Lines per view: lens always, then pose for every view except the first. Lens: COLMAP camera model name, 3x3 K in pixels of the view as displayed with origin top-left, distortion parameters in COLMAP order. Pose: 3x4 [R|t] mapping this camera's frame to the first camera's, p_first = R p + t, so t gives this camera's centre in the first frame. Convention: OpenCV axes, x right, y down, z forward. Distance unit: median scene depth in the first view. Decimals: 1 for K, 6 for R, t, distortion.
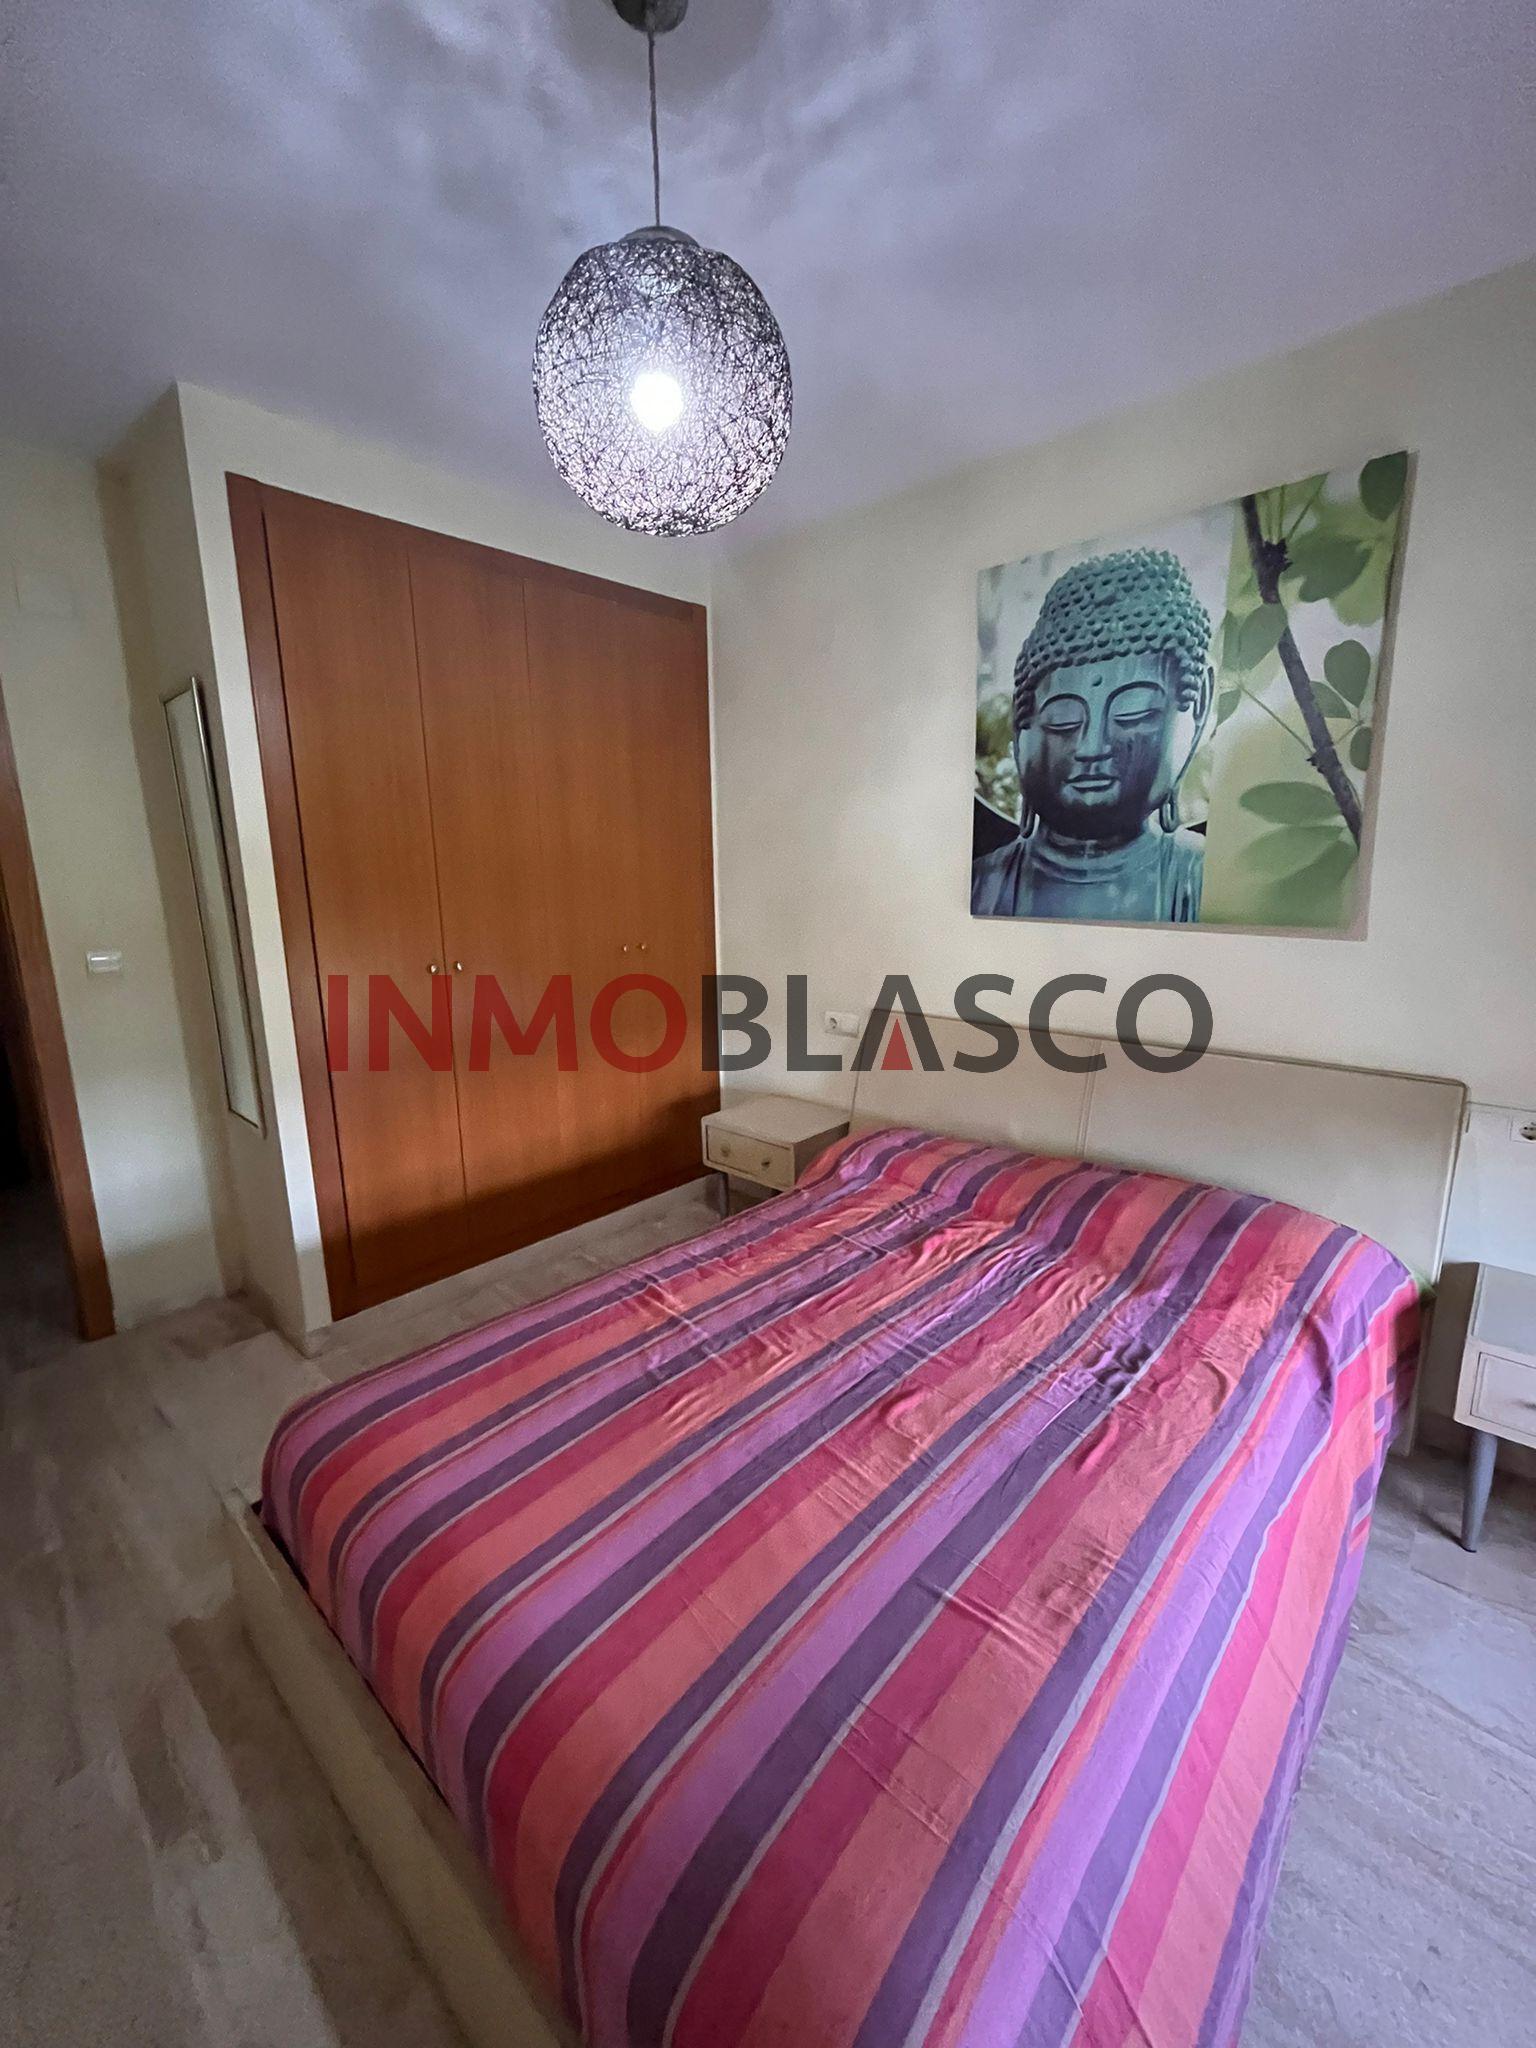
lens RADIAL K [[827.6, 0, 767.5], [0, 827.6, 1019.0], [0, 0, 1]] dist [-0.002986, -0.000461]
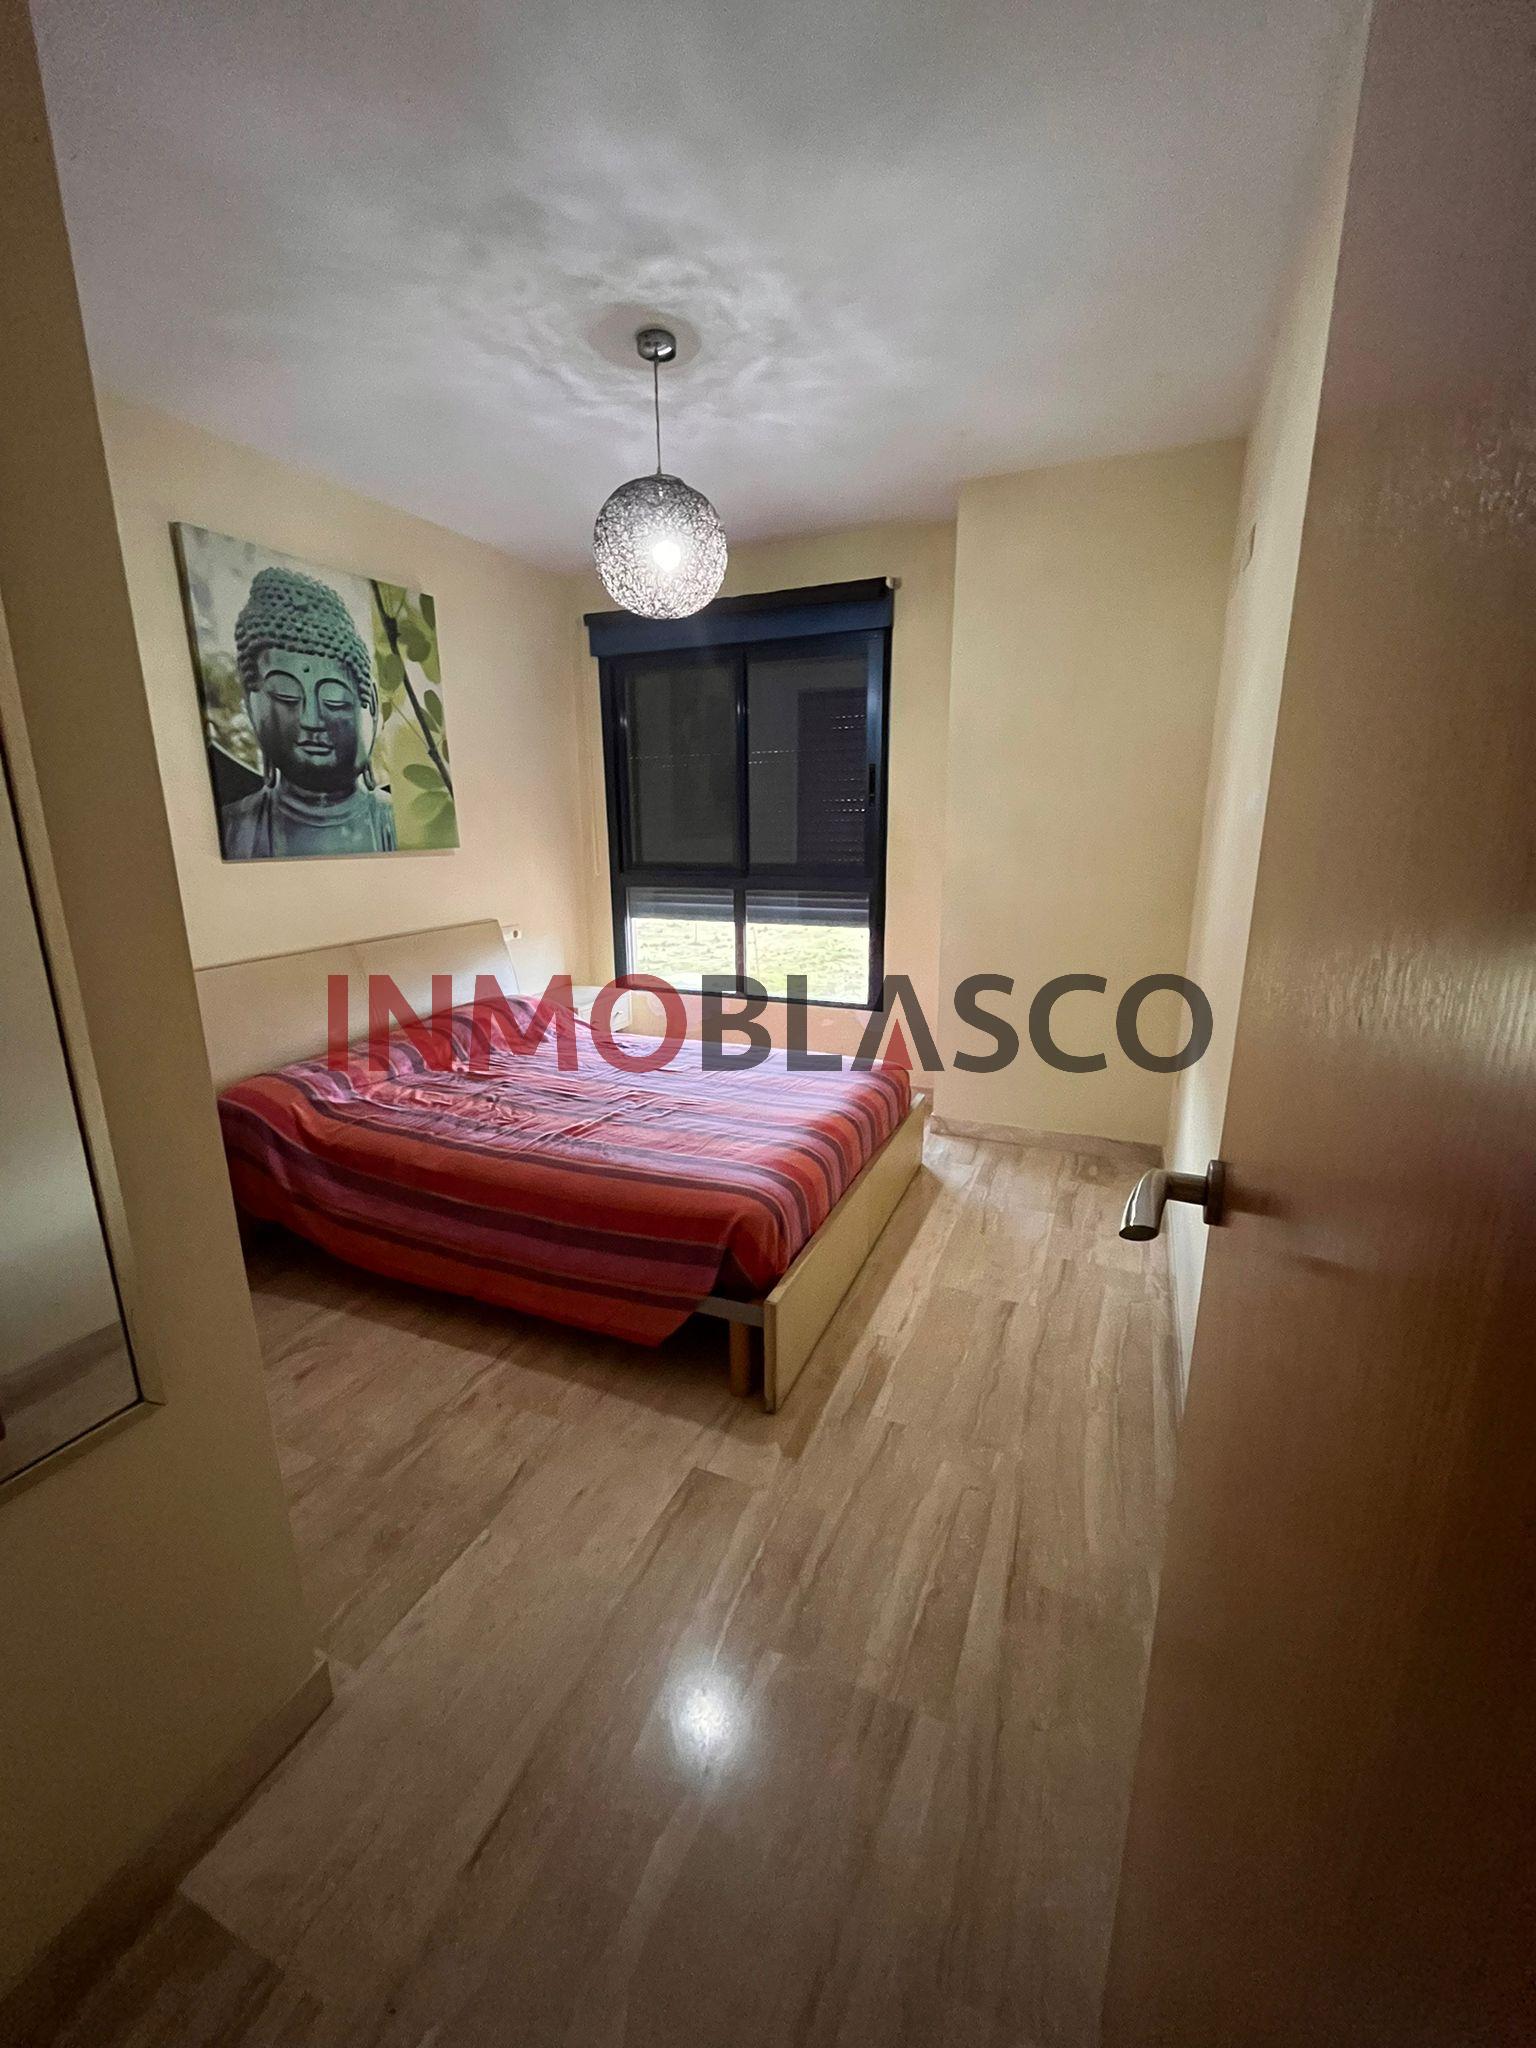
lens RADIAL K [[827.6, 0, 767.5], [0, 827.6, 1019.0], [0, 0, 1]] dist [-0.002986, -0.000461]
pose [[-0.329464, -0.206957, 0.921207, -1.143939], [0.188413, 0.941646, 0.278933, -0.115725], [-0.925178, 0.265466, -0.271245, 0.823947]]
